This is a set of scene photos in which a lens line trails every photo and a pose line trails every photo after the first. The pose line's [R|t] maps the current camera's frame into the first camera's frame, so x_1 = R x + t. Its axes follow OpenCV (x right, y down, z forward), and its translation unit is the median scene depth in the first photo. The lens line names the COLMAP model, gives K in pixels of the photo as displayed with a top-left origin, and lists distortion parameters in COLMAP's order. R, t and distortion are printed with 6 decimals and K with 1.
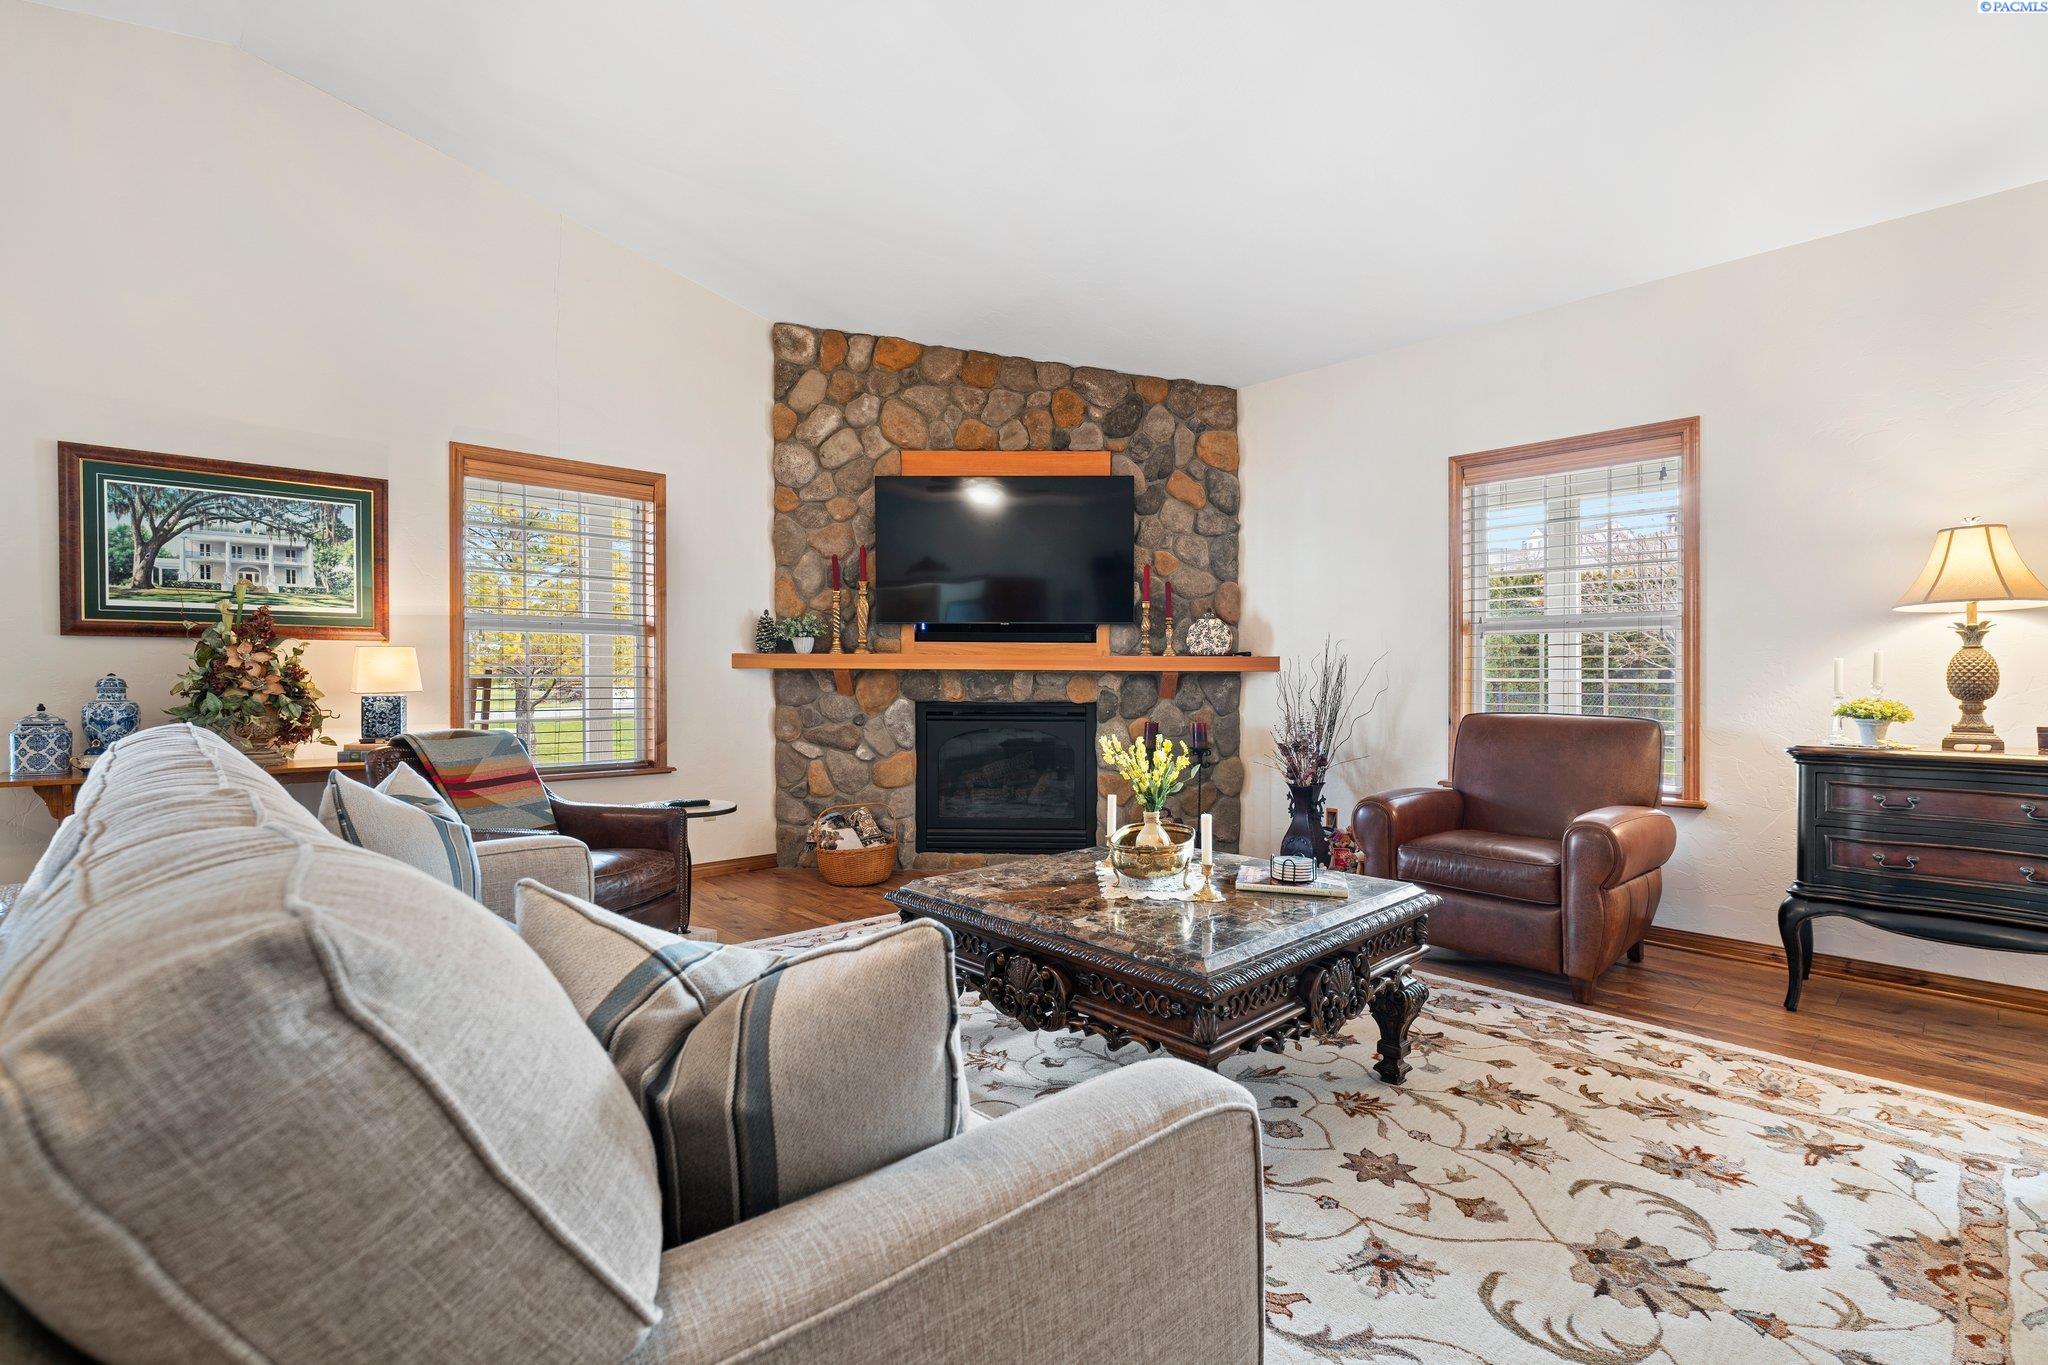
lens RADIAL K [[931.7, 0, 1033.1], [0, 931.7, 667.3], [0, 0, 1]] dist [-0.011669, 0.004502]
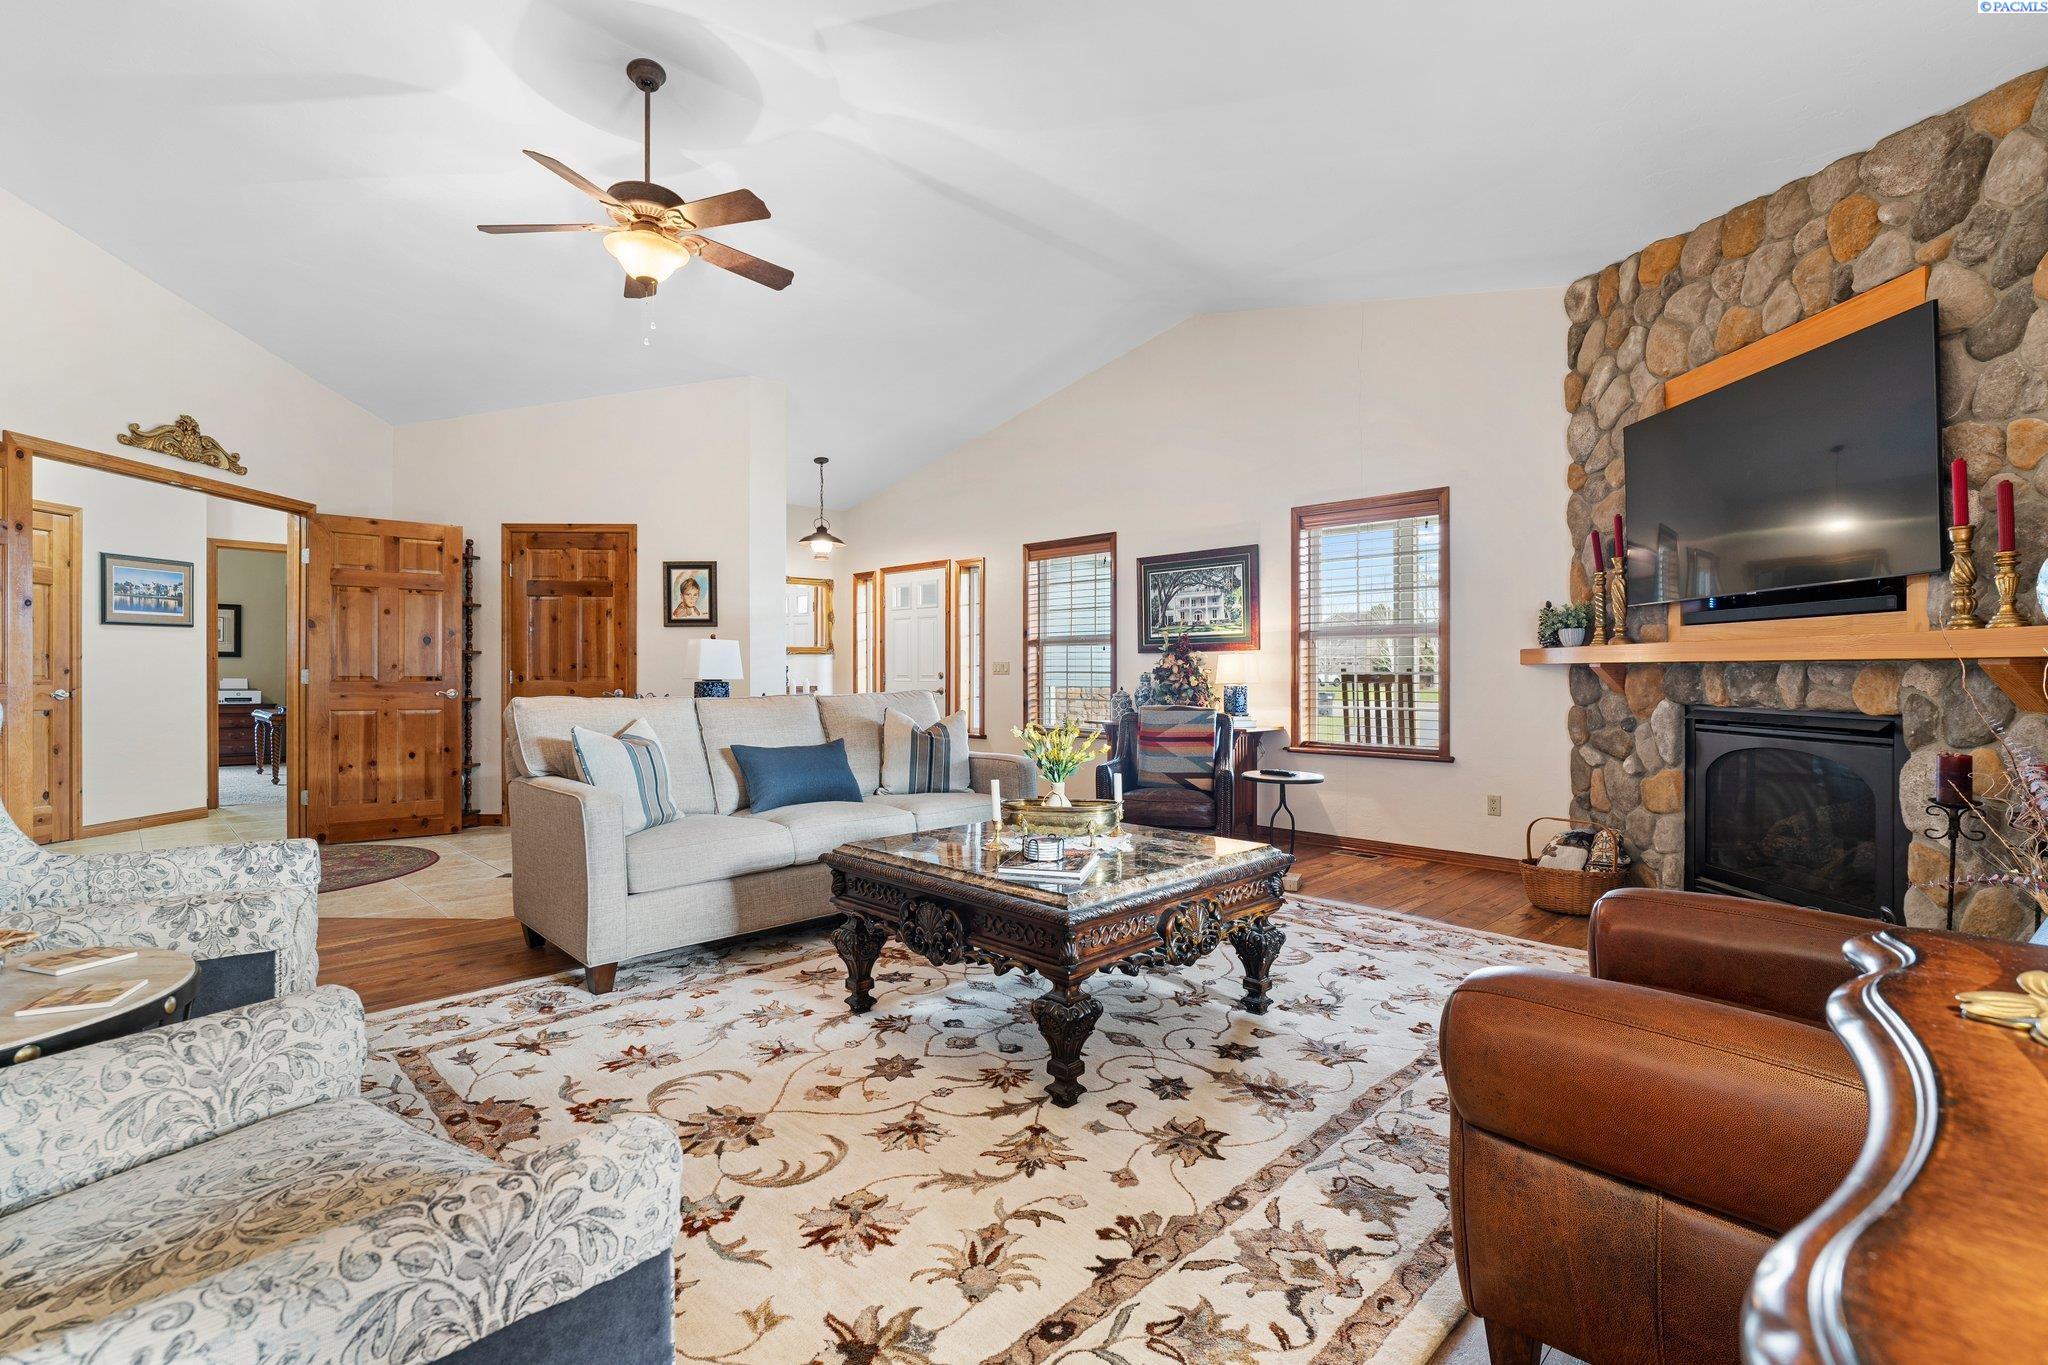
lens RADIAL K [[931.7, 0, 1029.5], [0, 931.7, 670.9], [0, 0, 1]] dist [-0.011669, 0.004502]
pose [[0.016172, -0.006779, -0.999846, 0.689139], [0.008046, 0.999946, -0.006649, 0.011031], [0.999837, -0.007937, 0.016226, 0.499765]]
